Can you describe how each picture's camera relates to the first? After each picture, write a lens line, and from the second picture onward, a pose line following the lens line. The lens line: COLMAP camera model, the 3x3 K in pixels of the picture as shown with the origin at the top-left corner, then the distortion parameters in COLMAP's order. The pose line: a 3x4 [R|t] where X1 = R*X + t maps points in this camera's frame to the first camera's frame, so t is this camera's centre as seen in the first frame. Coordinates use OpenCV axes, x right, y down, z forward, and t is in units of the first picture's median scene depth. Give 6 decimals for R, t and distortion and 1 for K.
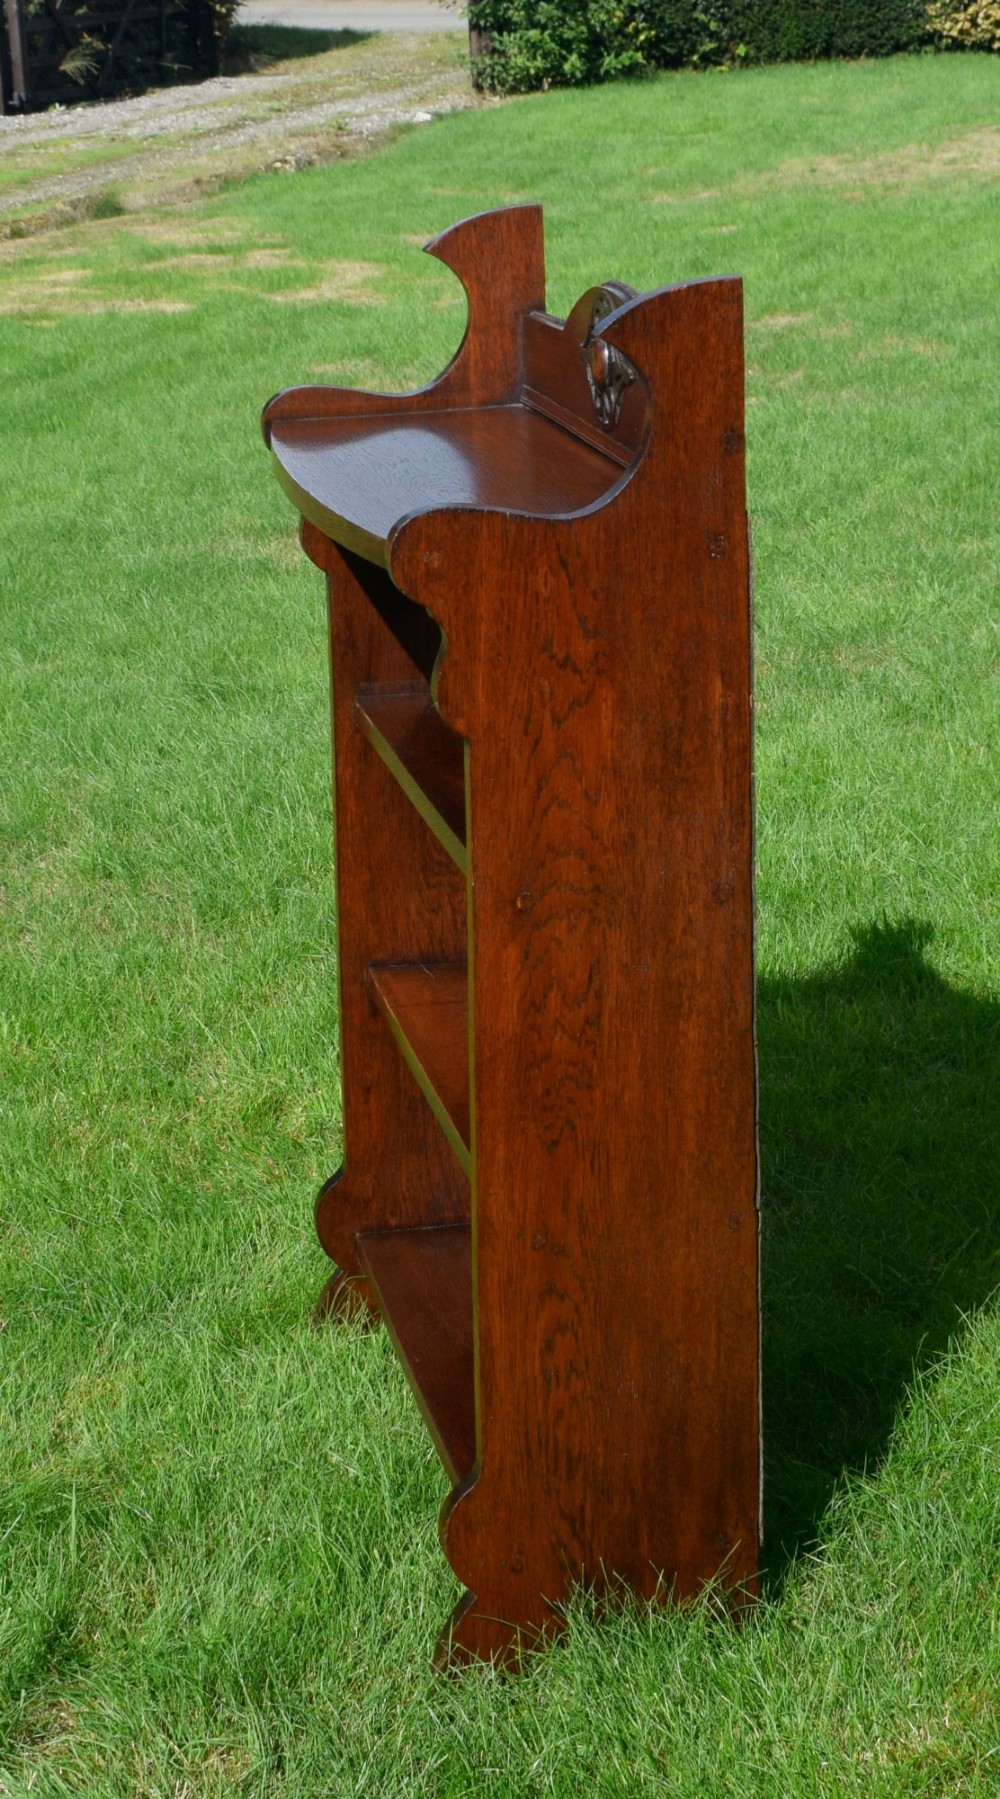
lens RADIAL K [[3564.7, 0, 504.9], [0, 3564.7, 829.4], [0, 0, 1]] dist [-0.029189, 1.836576]
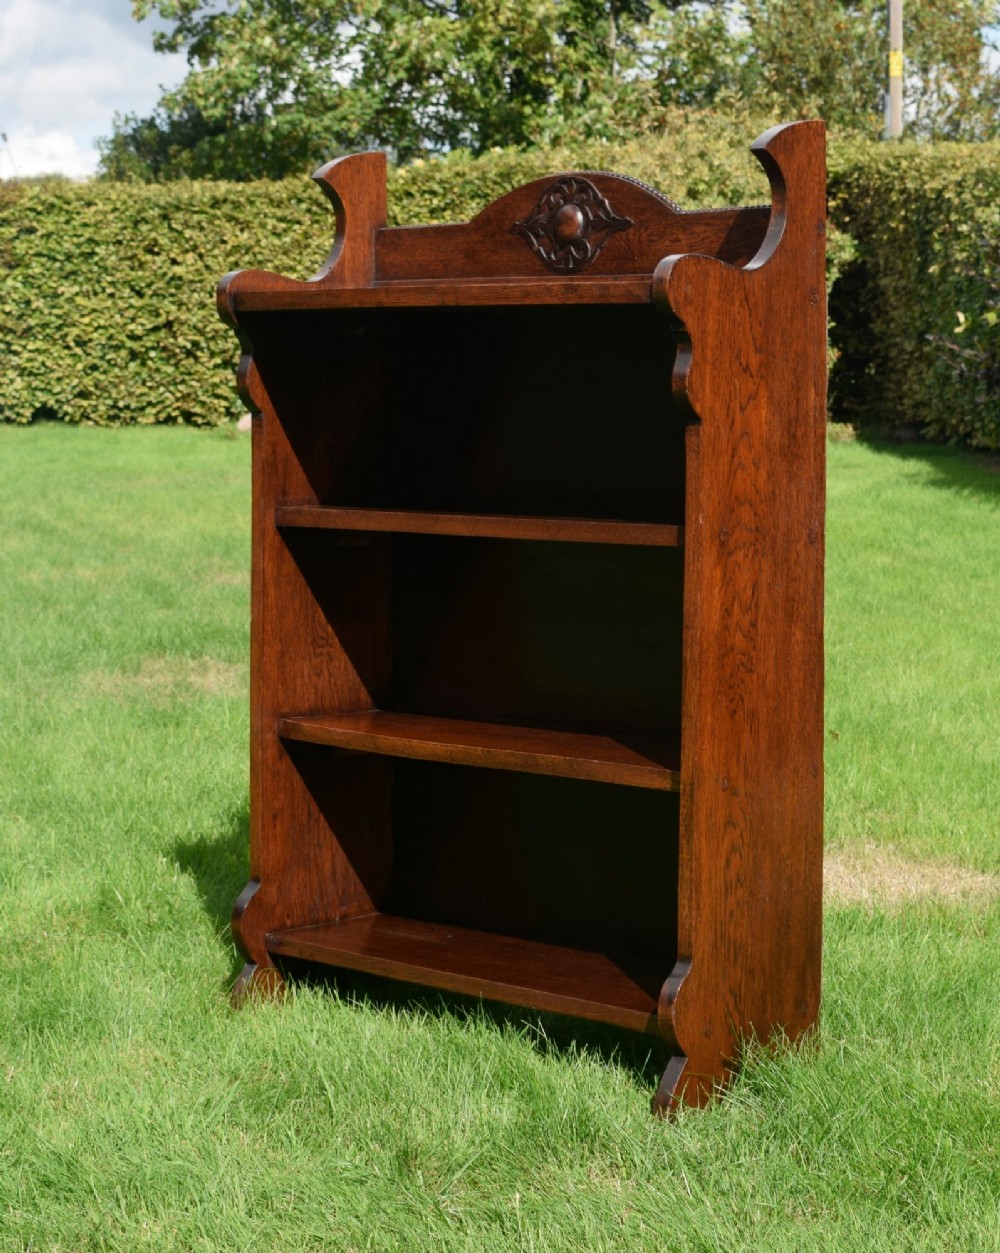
lens RADIAL K [[2849.9, 0, 641.6], [0, 2849.9, 631.6], [0, 0, 1]] dist [0.009346, -0.233149]
pose [[0.799388, -0.021797, 0.600420, -0.701810], [0.124383, 0.983696, -0.129890, 0.200273], [-0.587799, 0.178514, 0.789066, 0.115137]]
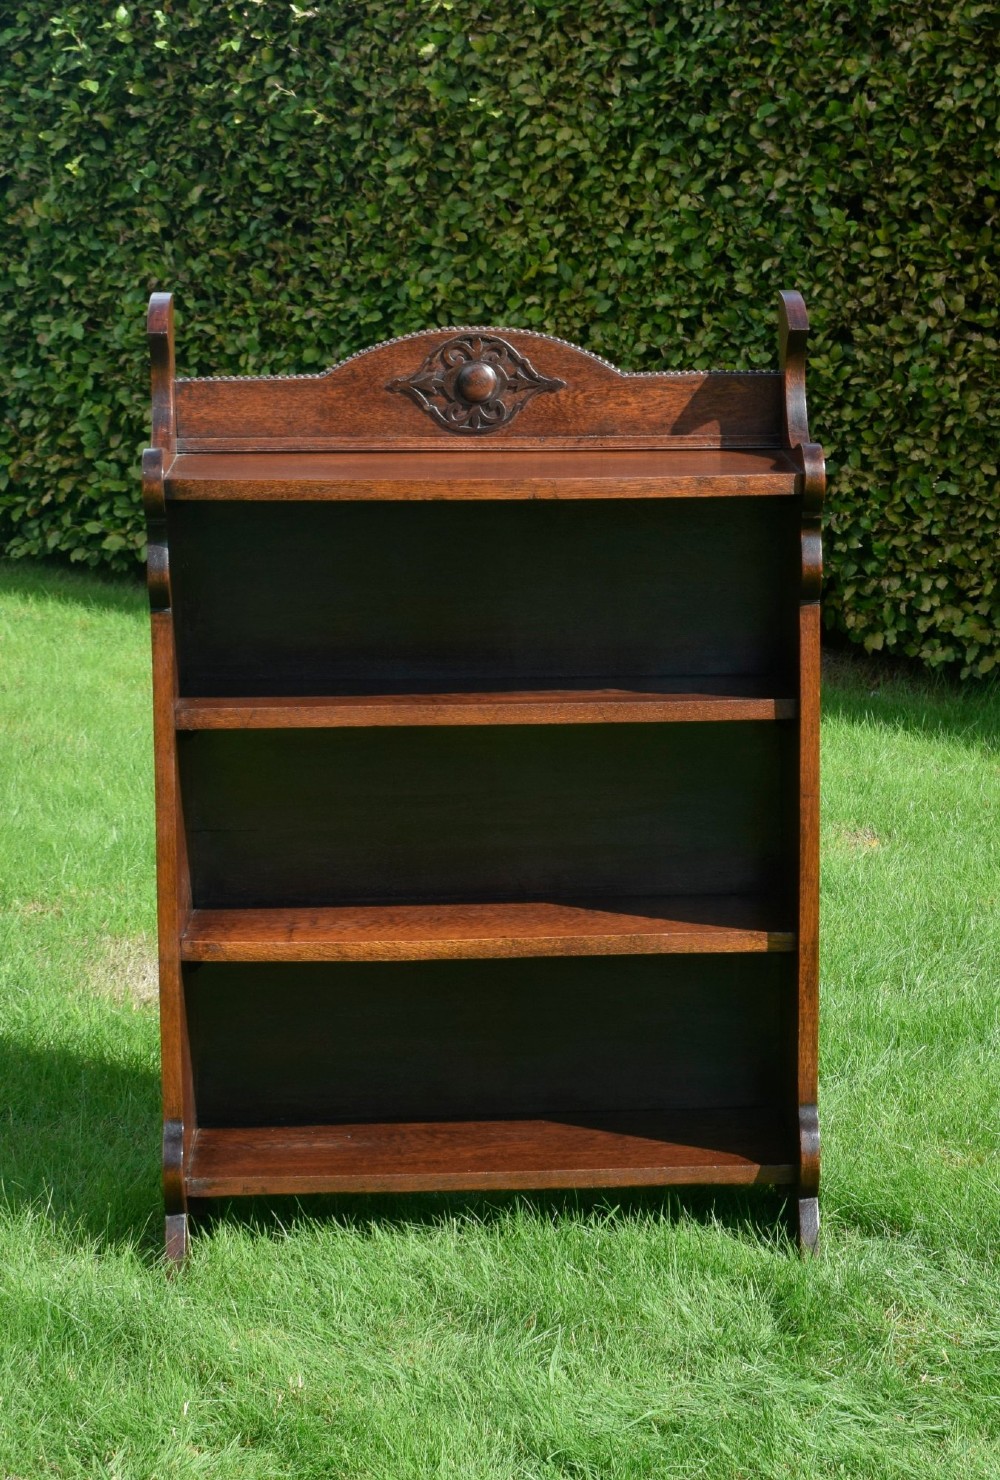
lens RADIAL K [[3569.9, 0, 737.4], [0, 3569.9, 740.3], [0, 0, 1]] dist [0.000972, -0.032626]
pose [[0.104195, -0.151765, 0.982909, -1.463145], [0.244357, 0.961902, 0.122617, -0.156262], [-0.964071, 0.227405, 0.137311, 0.813461]]
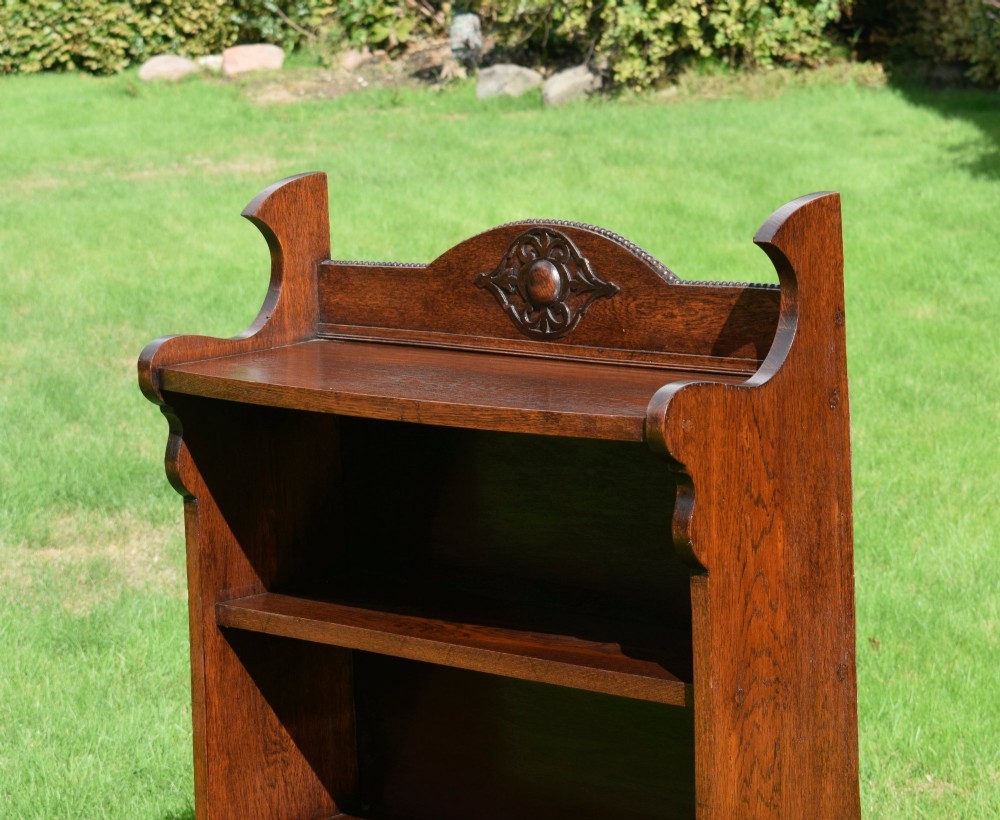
lens RADIAL K [[3466.1, 0, 450.2], [0, 3466.1, 329.0], [0, 0, 1]] dist [-0.019951, -0.203016]
pose [[0.828319, -0.072961, 0.555485, -0.727277], [0.155685, 0.982410, -0.103115, 0.003140], [-0.538191, 0.171893, 0.825108, 0.034546]]
